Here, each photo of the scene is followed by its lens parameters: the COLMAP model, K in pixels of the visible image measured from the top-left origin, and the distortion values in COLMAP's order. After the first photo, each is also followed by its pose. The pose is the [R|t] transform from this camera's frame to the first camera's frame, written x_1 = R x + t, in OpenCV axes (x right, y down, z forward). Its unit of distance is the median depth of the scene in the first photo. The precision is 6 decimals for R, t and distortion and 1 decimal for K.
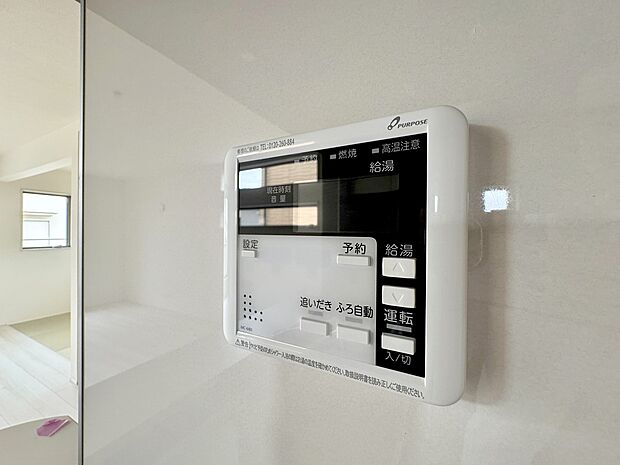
lens RADIAL K [[248.0, 0, 310.0], [0, 248.0, 232.5], [0, 0, 1]] dist [-0.002347, -0.000468]
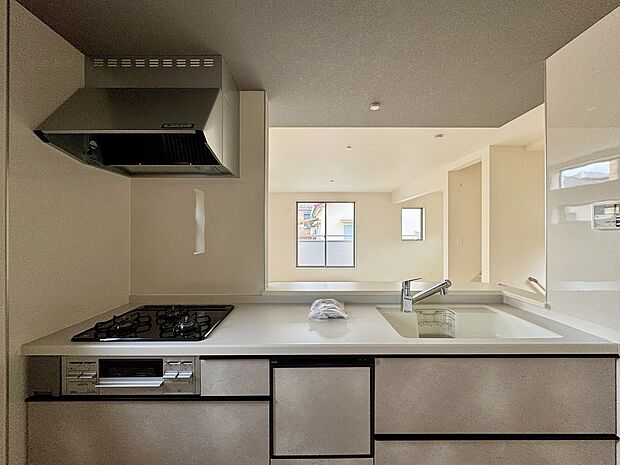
lens RADIAL K [[248.0, 0, 310.0], [0, 248.0, 232.5], [0, 0, 1]] dist [-0.002347, -0.000468]
pose [[0.466304, -0.005826, -0.884605, 0.093342], [-0.001959, 0.999969, -0.007619, 0.025107], [0.884622, 0.005286, 0.466278, -0.408580]]
